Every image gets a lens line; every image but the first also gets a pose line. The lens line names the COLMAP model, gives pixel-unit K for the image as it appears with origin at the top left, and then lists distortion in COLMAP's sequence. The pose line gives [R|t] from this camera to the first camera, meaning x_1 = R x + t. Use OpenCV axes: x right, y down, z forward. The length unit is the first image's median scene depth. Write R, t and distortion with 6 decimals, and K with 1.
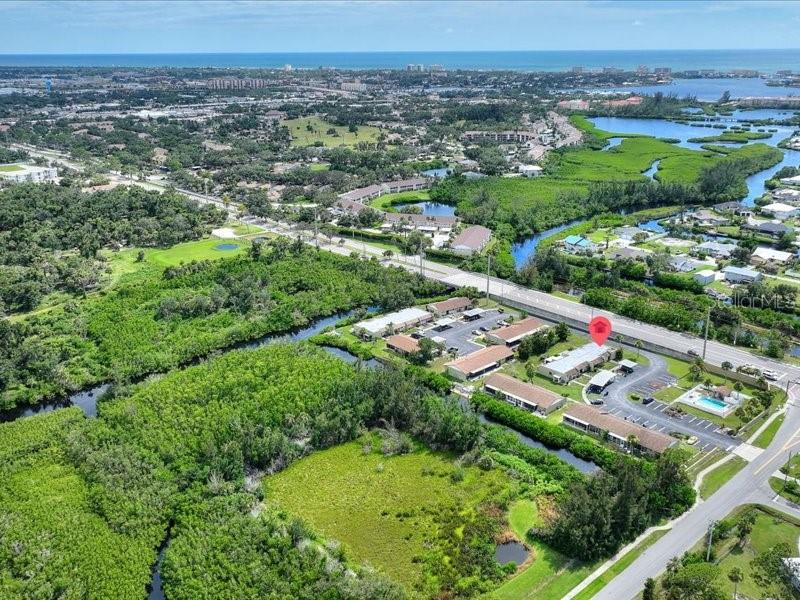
lens RADIAL K [[739.5, 0, 398.9], [0, 739.5, 300.7], [0, 0, 1]] dist [0.009525, 0.000000]
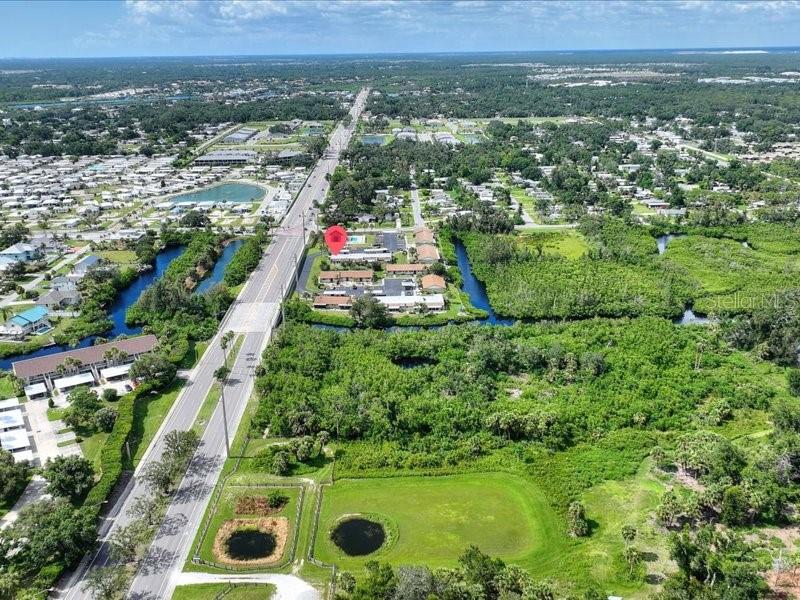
lens RADIAL K [[739.5, 0, 400.5], [0, 739.5, 296.0], [0, 0, 1]] dist [0.009525, 0.000000]
pose [[-0.755723, -0.185928, 0.627944, -0.647938], [0.230323, 0.822137, 0.520617, -0.519246], [-0.613054, 0.538072, -0.578484, 1.580579]]
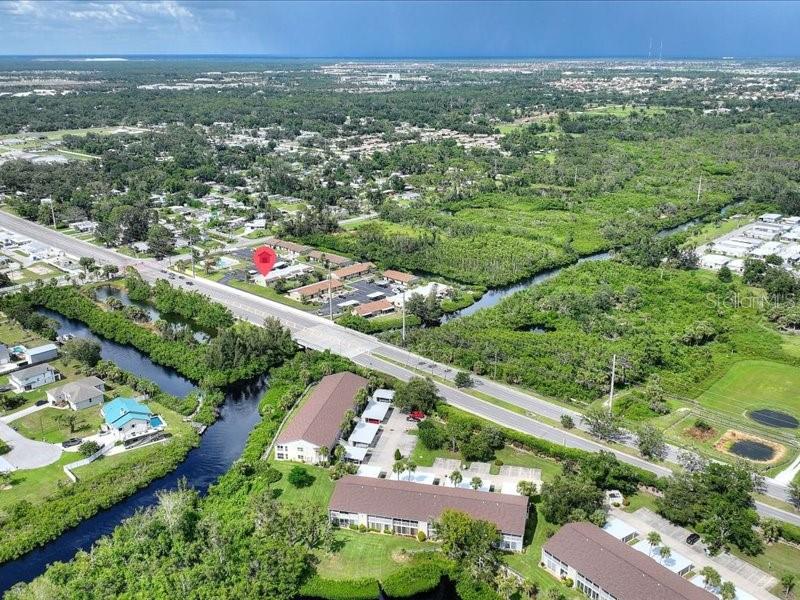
lens RADIAL K [[739.5, 0, 403.1], [0, 739.5, 303.3], [0, 0, 1]] dist [0.009525, 0.000000]
pose [[-0.996339, 0.037820, -0.076666, 0.103597], [-0.016512, 0.794786, 0.606666, -0.633040], [0.083877, 0.605711, -0.791252, 1.864353]]
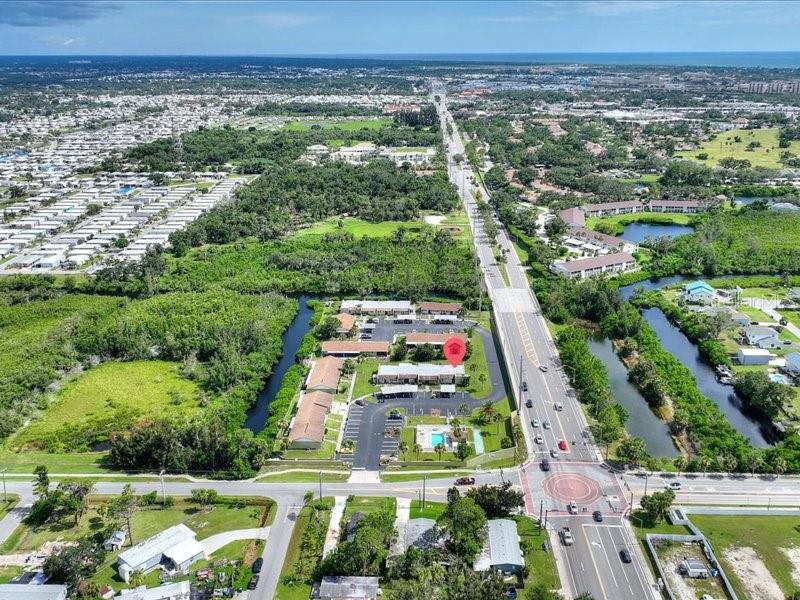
lens RADIAL K [[739.5, 0, 403.7], [0, 739.5, 300.0], [0, 0, 1]] dist [0.009525, 0.000000]
pose [[0.717059, 0.225051, -0.659680, 0.755608], [-0.223534, 0.970699, 0.088178, -0.089038], [0.660196, 0.084232, 0.746356, 0.176119]]
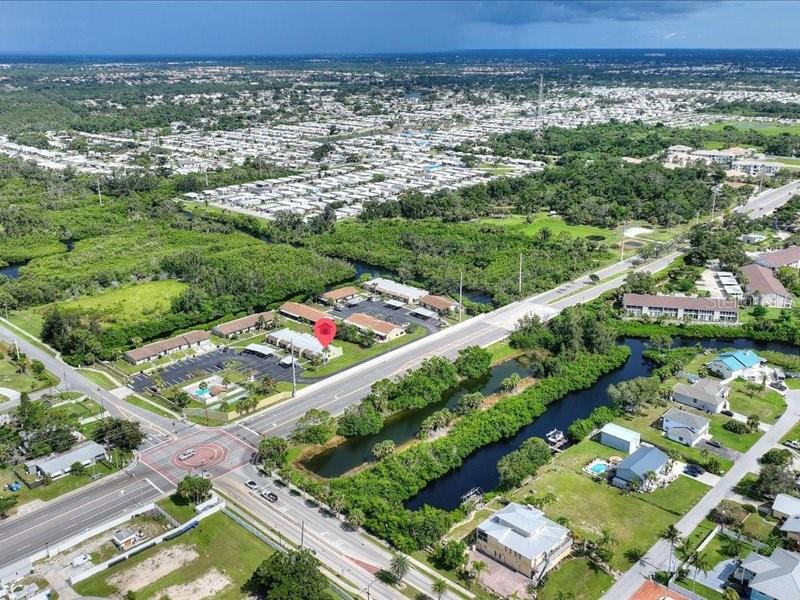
lens RADIAL K [[739.5, 0, 401.9], [0, 739.5, 299.8], [0, 0, 1]] dist [0.009525, 0.000000]
pose [[0.075792, 0.329728, -0.941029, 1.084903], [-0.320111, 0.901835, 0.290212, -0.295799], [0.944343, 0.279238, 0.173902, 0.795610]]
